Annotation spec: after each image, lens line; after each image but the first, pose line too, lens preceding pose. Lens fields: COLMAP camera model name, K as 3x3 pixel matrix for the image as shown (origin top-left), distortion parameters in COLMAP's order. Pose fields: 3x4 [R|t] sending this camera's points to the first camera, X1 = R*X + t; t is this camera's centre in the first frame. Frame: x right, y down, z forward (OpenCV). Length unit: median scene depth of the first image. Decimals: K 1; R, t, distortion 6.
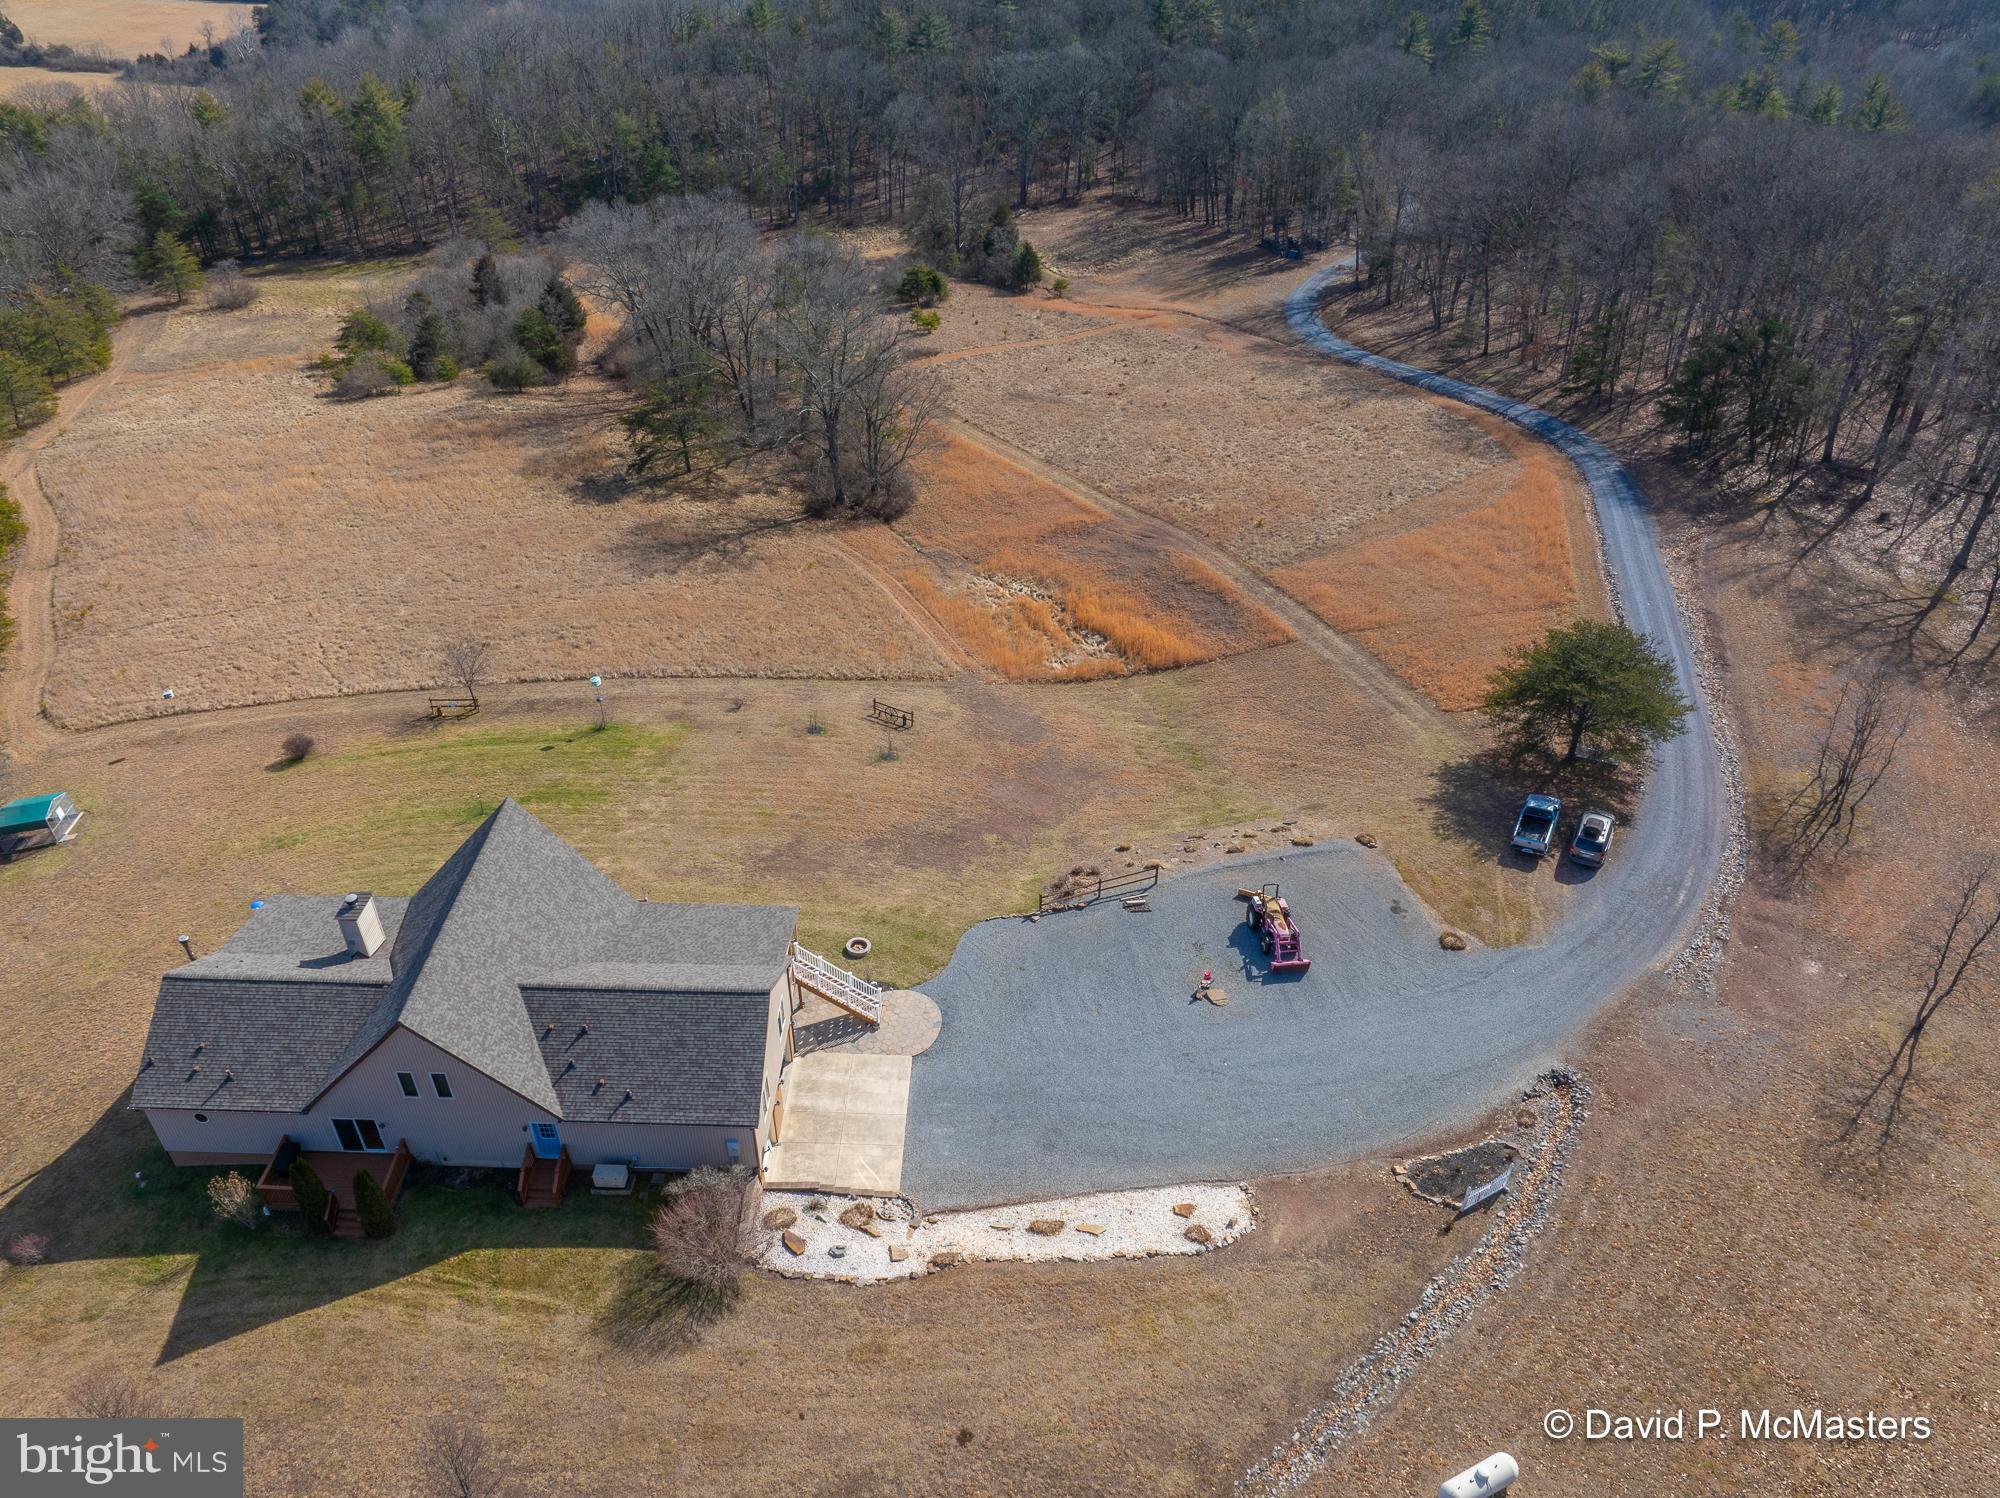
lens RADIAL K [[1379.3, 0, 1000.0], [0, 1379.3, 749.0], [0, 0, 1]] dist [0.037257, -0.125404]
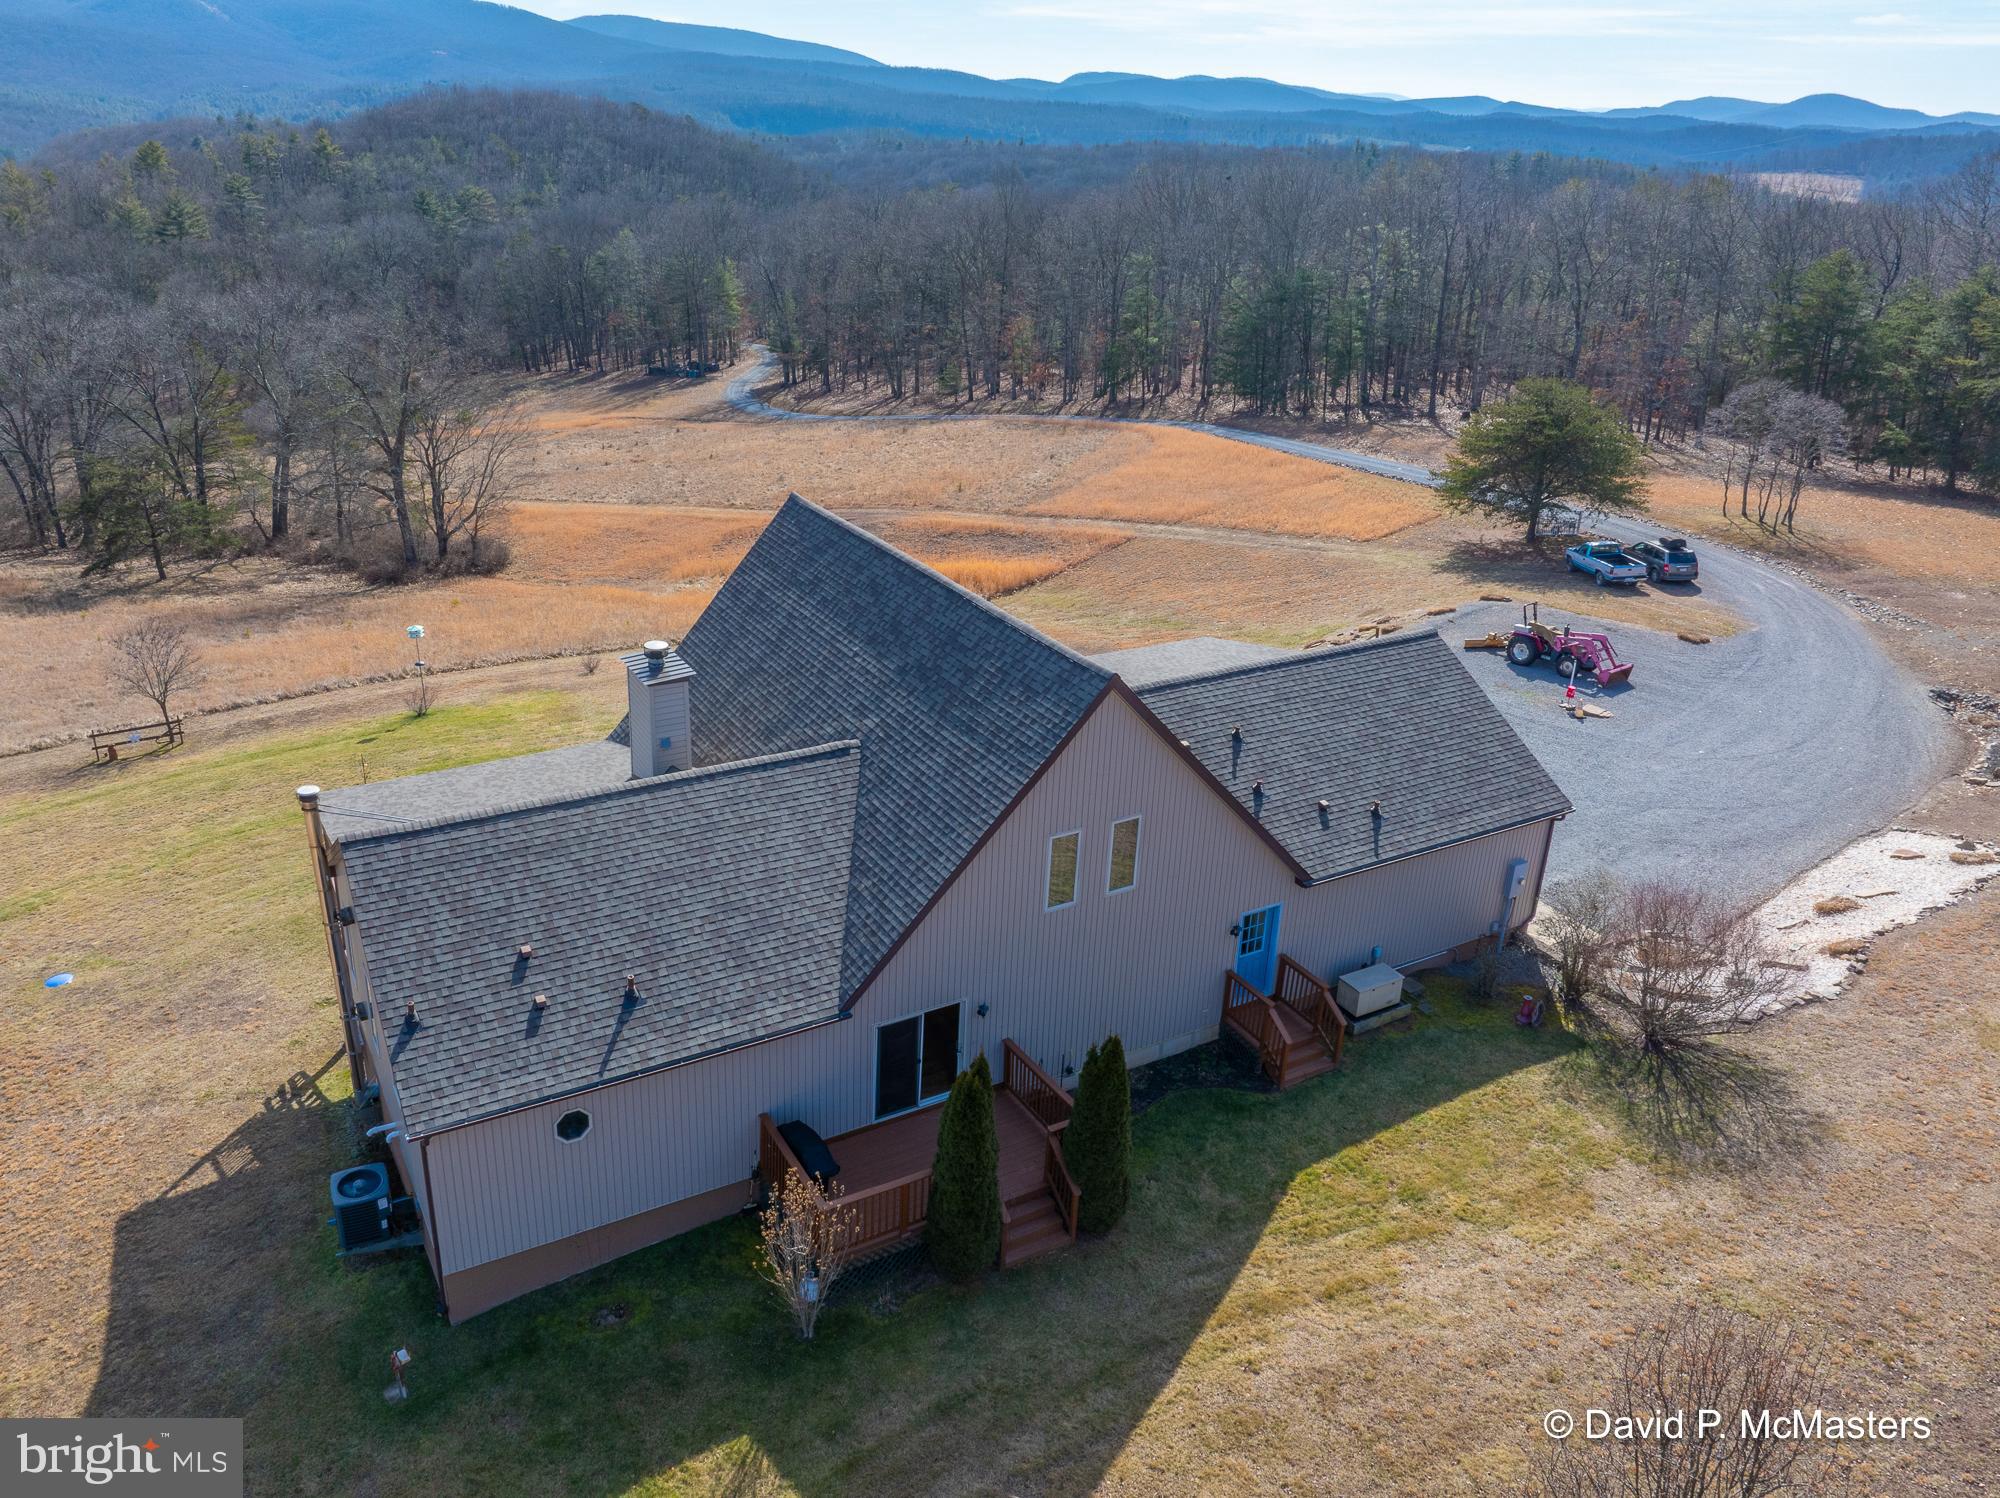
lens RADIAL K [[1436.9, 0, 1000.0], [0, 1436.9, 749.0], [0, 0, 1]] dist [-0.060624, 0.053337]
pose [[0.869847, -0.201677, 0.450213, -0.535111], [0.269389, 0.958721, -0.091014, 0.197920], [-0.413273, 0.200451, 0.888270, 0.476914]]
